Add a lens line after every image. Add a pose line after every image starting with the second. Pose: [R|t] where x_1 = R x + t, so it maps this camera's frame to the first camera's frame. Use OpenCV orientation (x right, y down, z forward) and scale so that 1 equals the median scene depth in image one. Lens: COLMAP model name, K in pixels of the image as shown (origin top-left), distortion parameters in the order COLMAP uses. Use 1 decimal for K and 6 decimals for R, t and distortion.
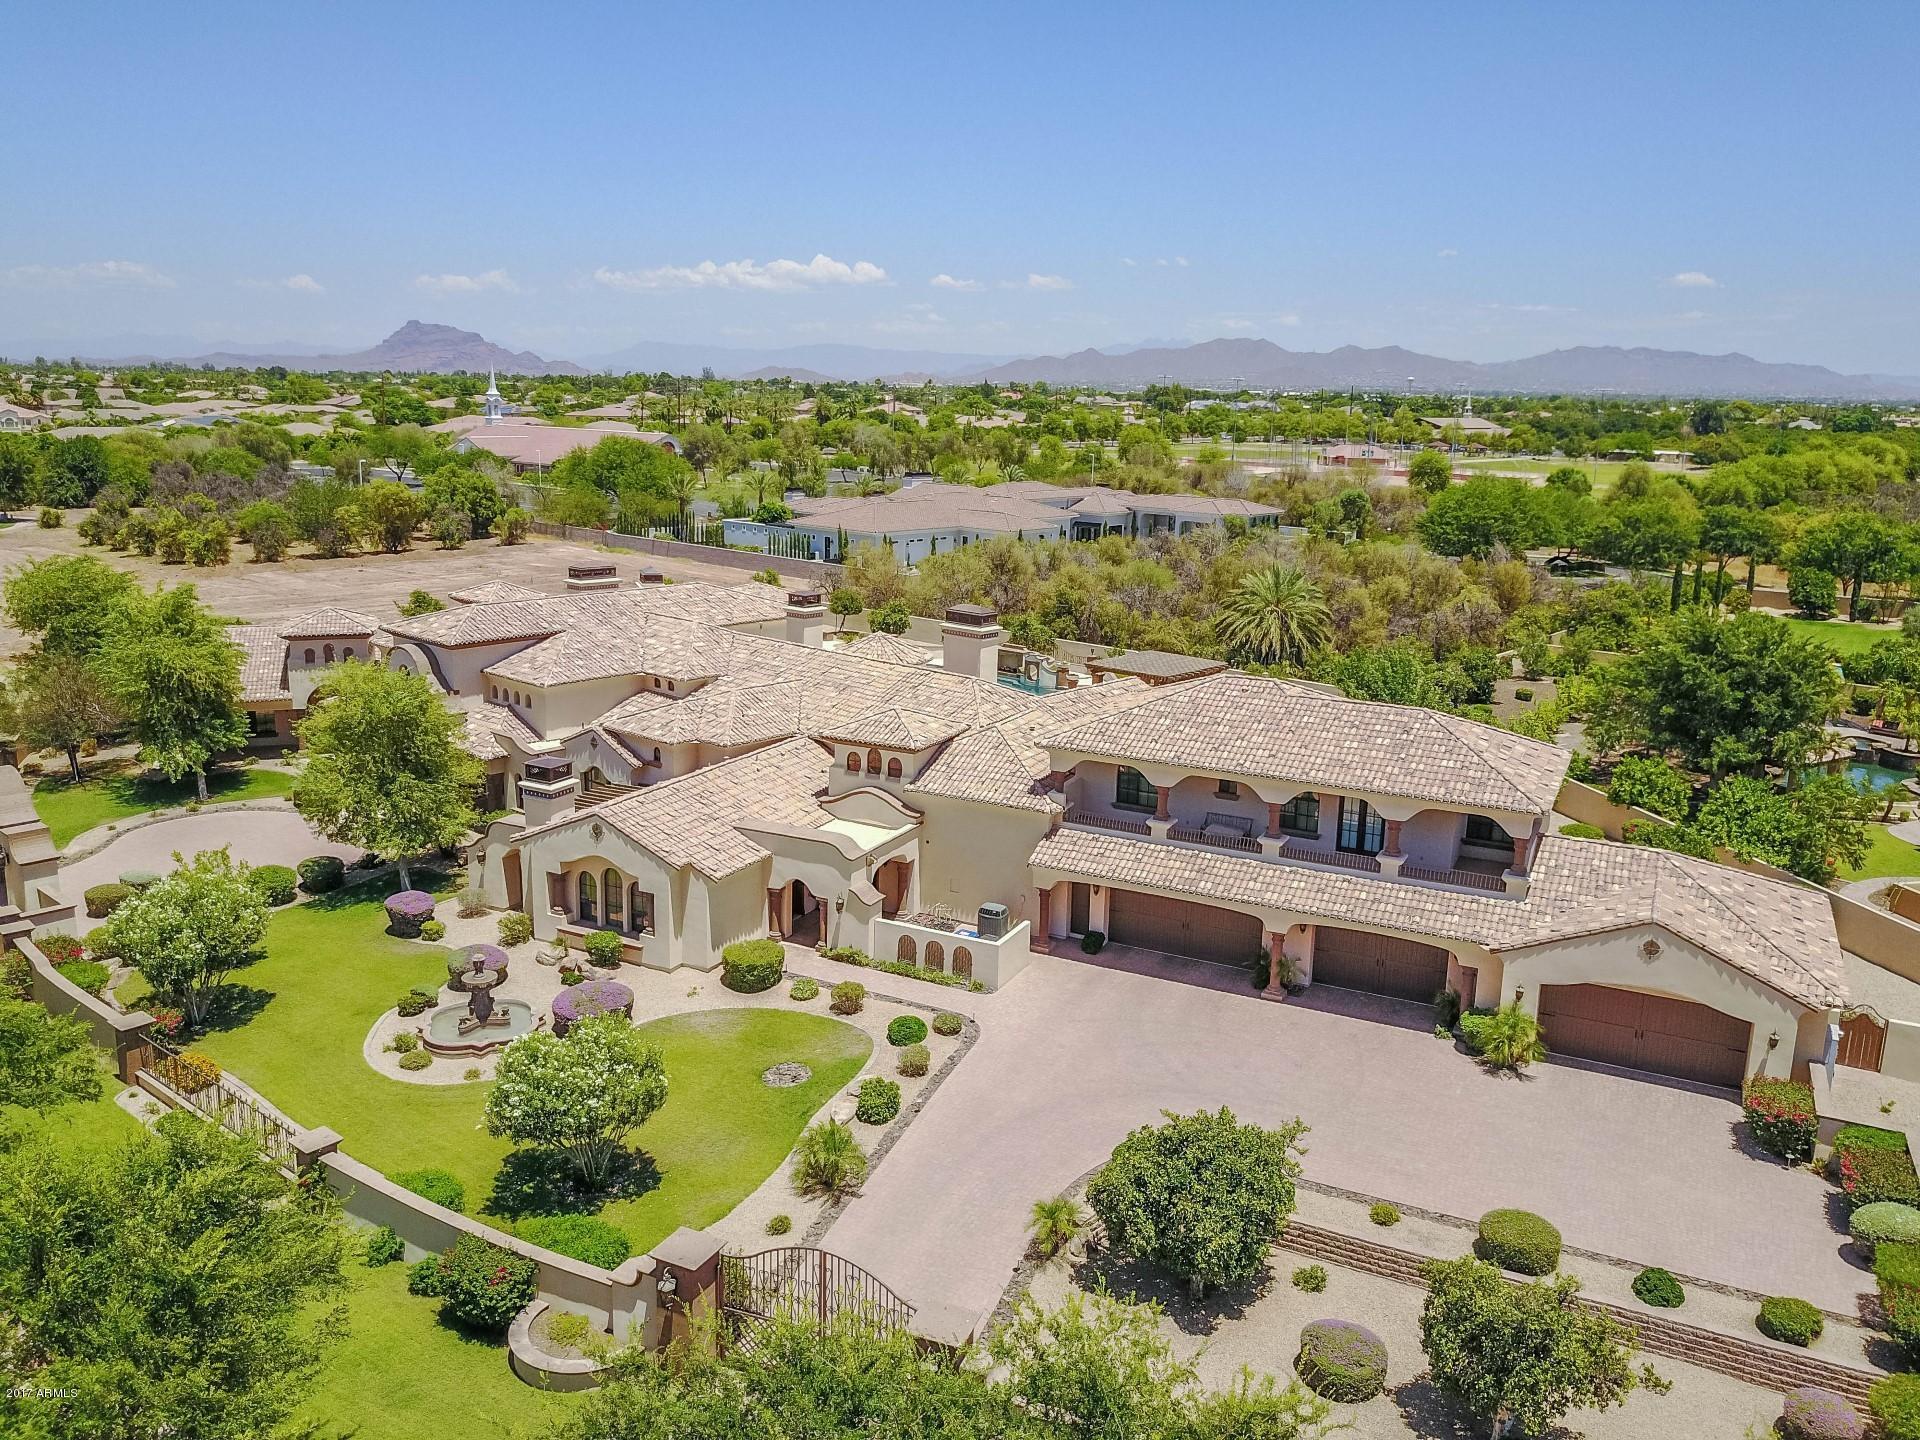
lens RADIAL K [[1479.9, 0, 960.0], [0, 1479.9, 720.0], [0, 0, 1]] dist [0.005183, -0.012292]
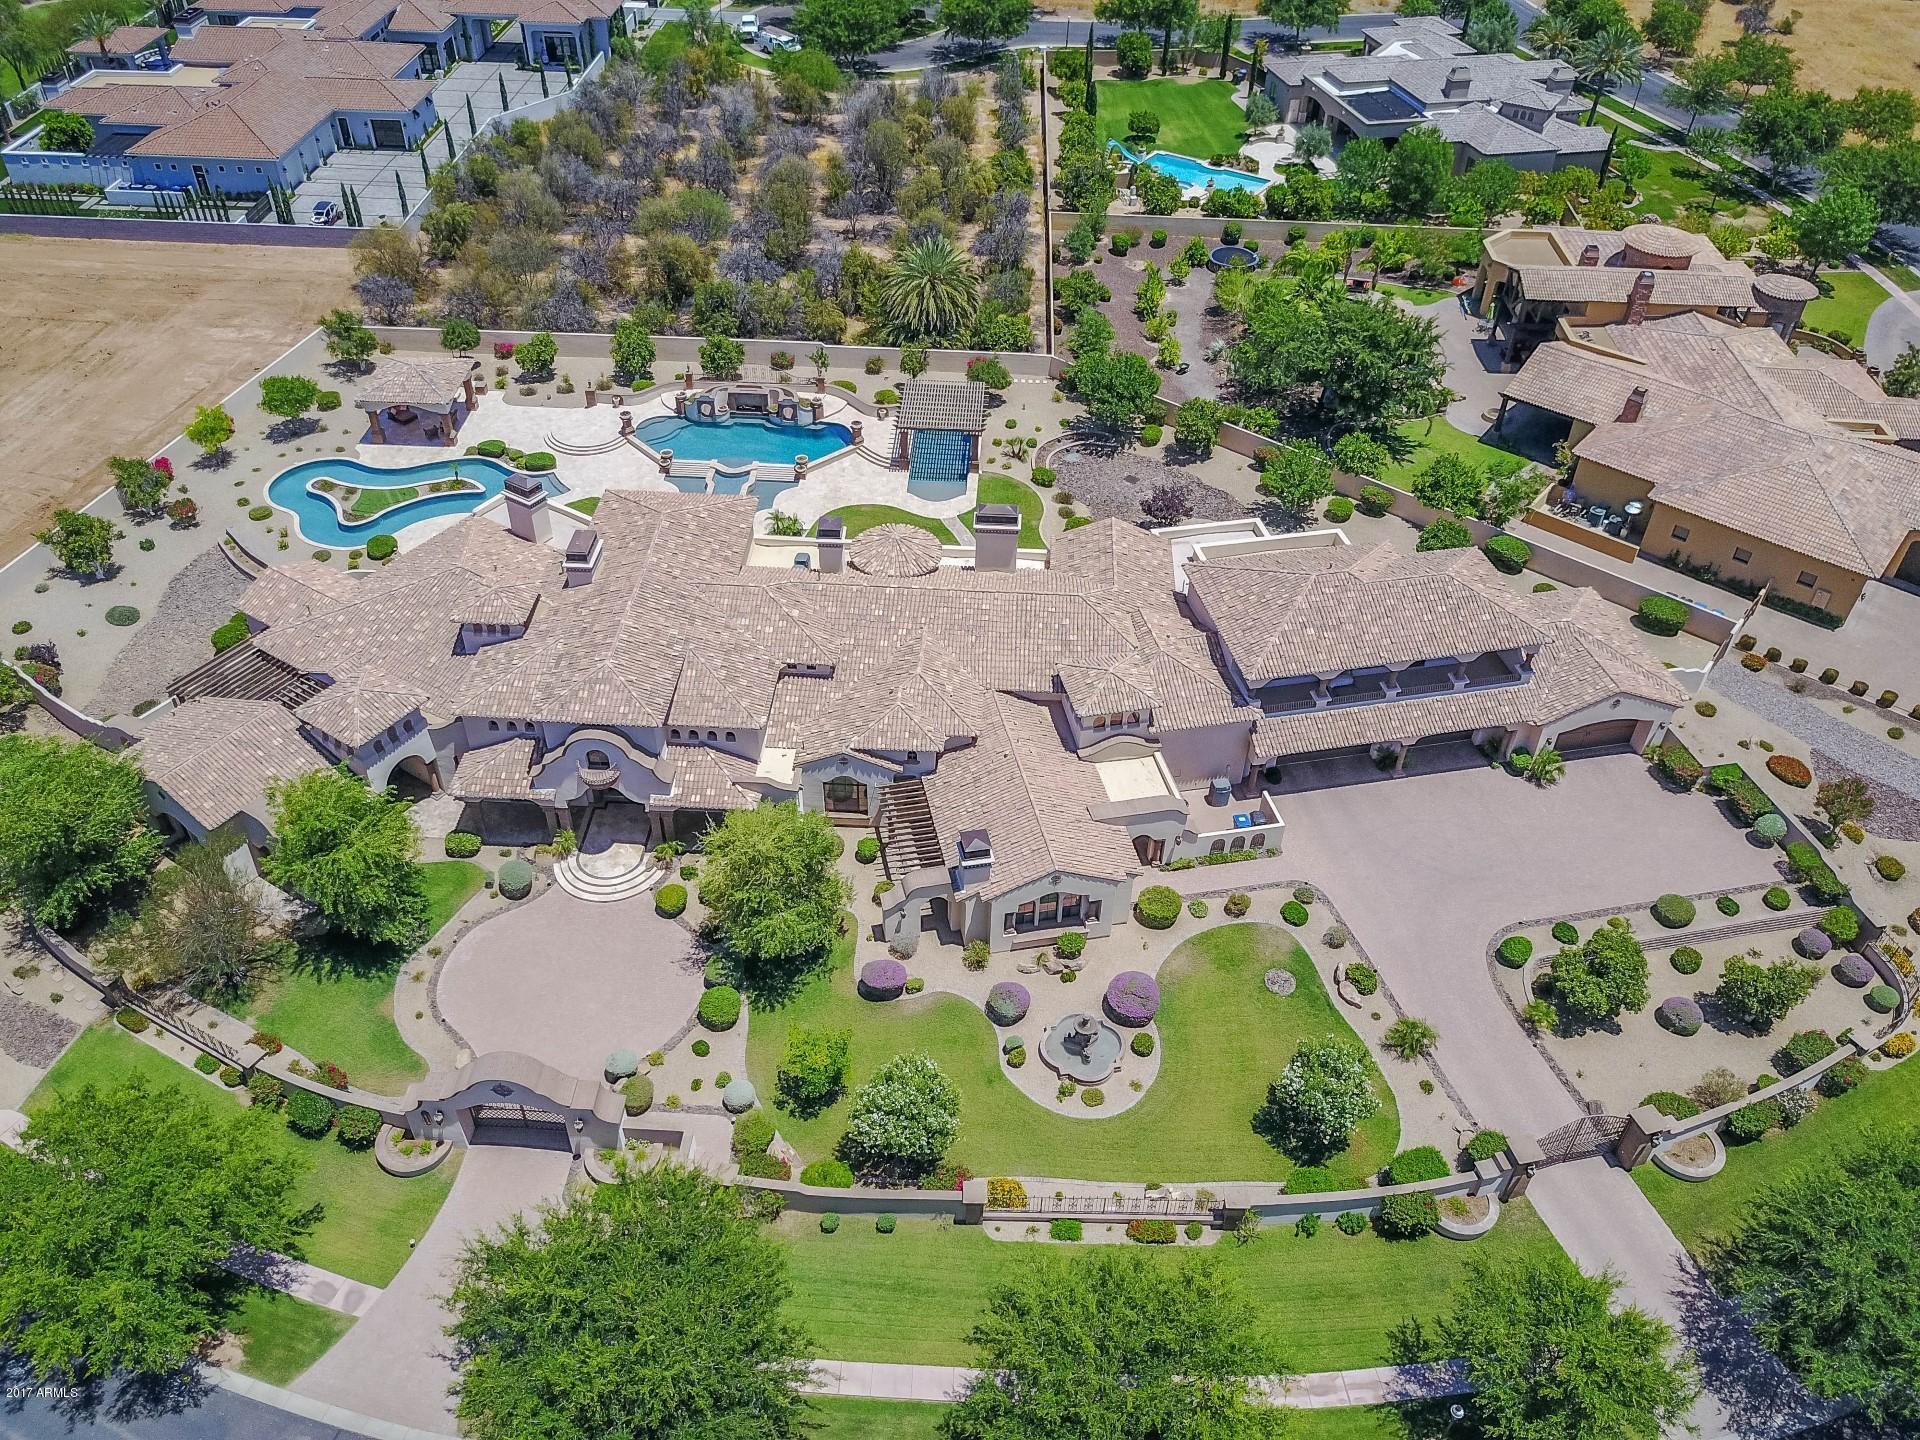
lens RADIAL K [[1475.7, 0, 960.0], [0, 1475.7, 720.0], [0, 0, 1]] dist [0.008402, -0.006013]
pose [[0.781348, -0.411704, 0.469036, -0.909300], [0.133989, 0.844683, 0.518226, -0.776633], [-0.609542, -0.342069, 0.715155, 0.153835]]
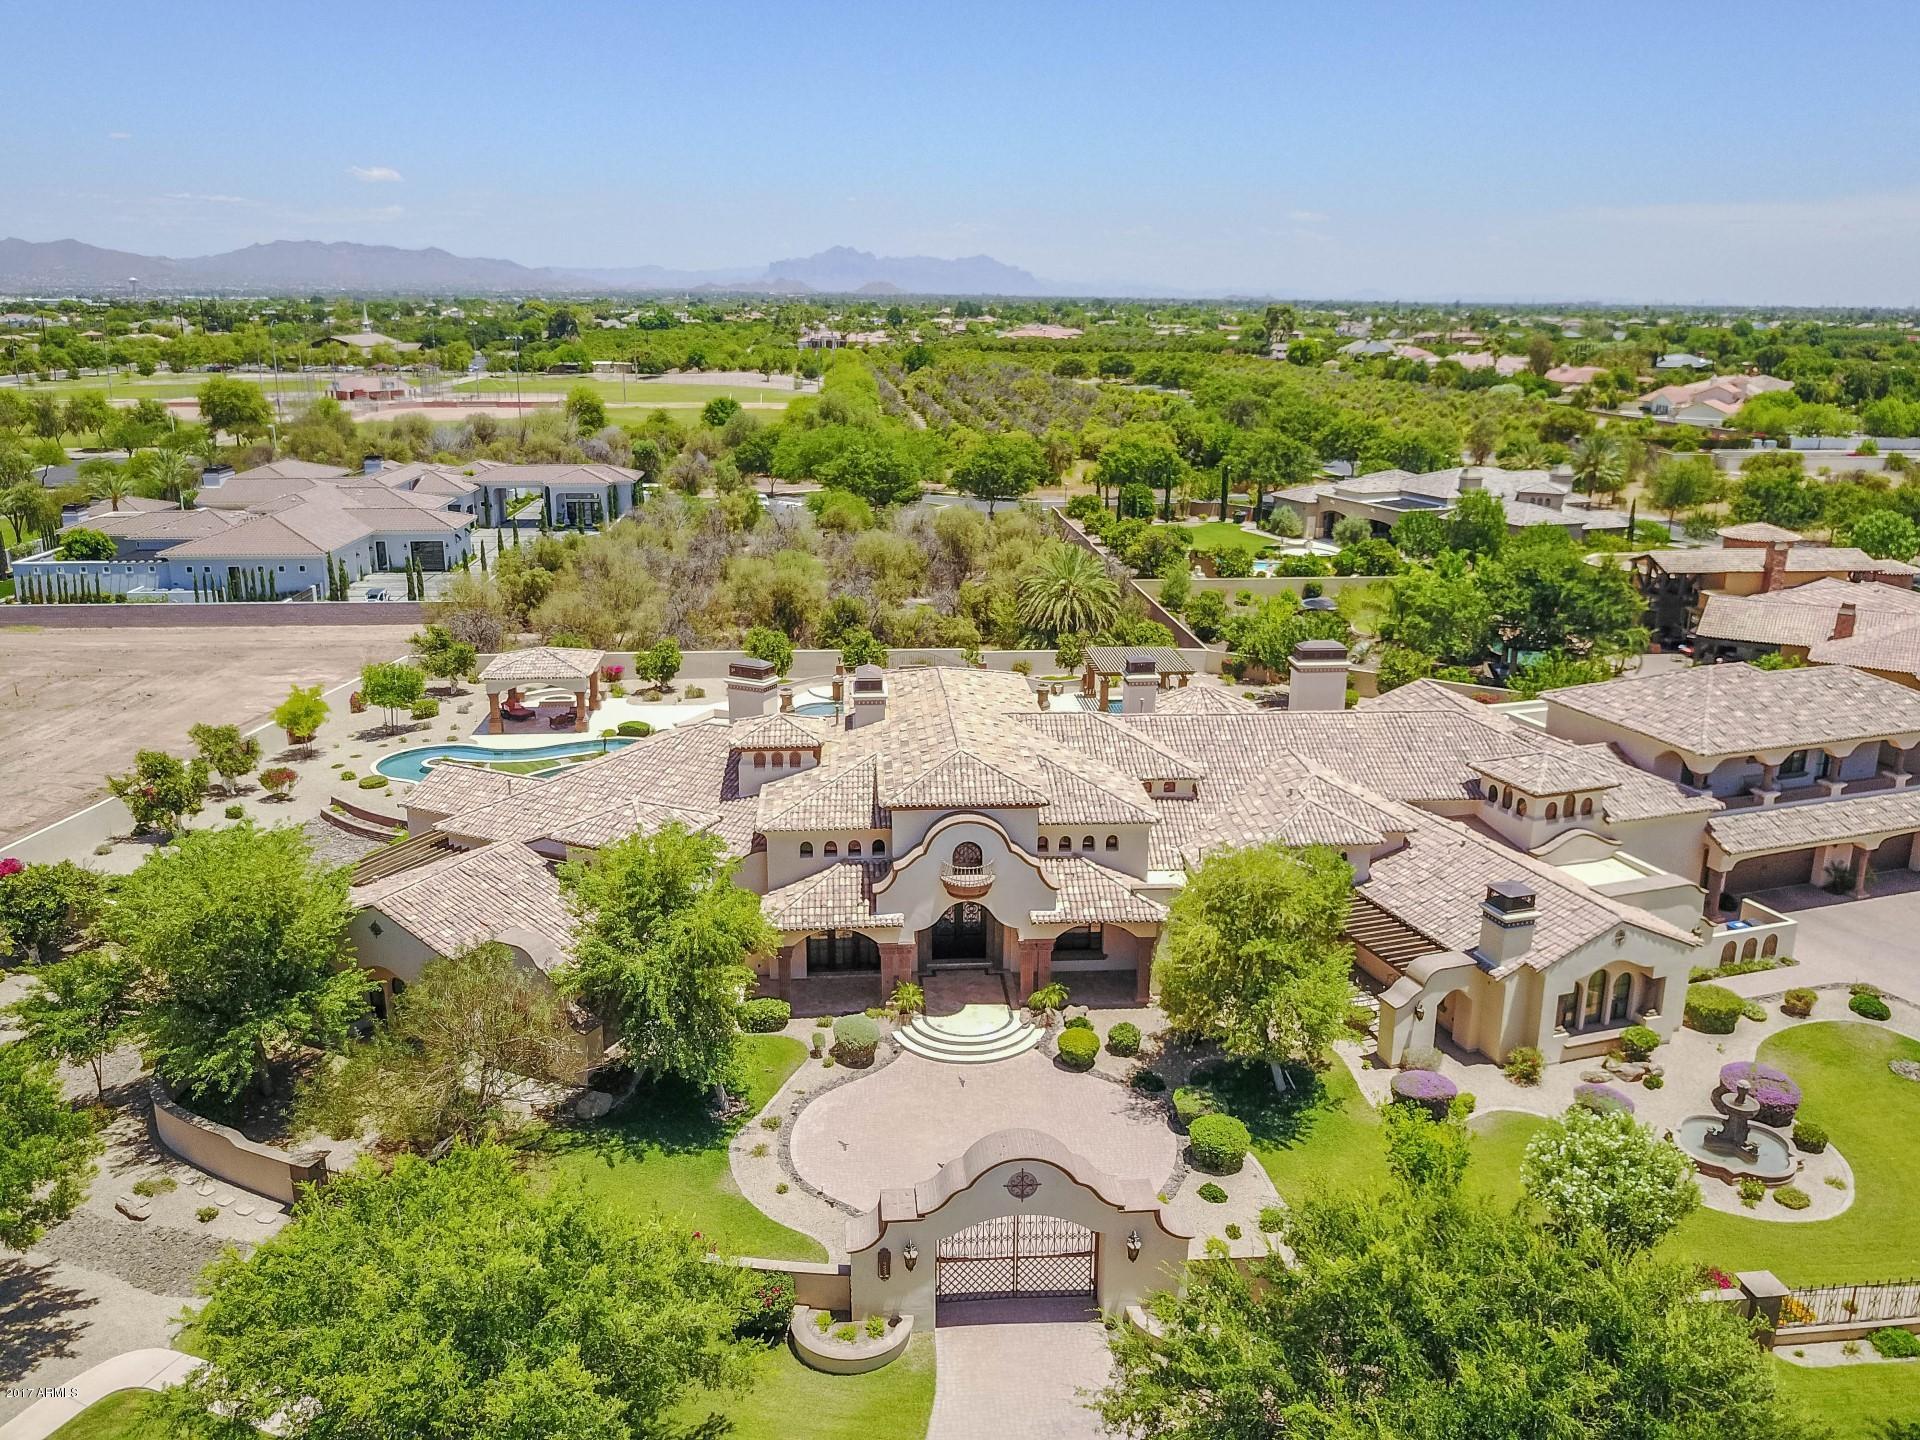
lens RADIAL K [[1495.9, 0, 962.7], [0, 1495.9, 705.4], [0, 0, 1]] dist [-0.000445, -0.004759]
pose [[0.693521, -0.203627, 0.691061, -1.270521], [0.164779, 0.978632, 0.122996, -0.288318], [-0.701339, 0.028572, 0.712255, 0.603647]]
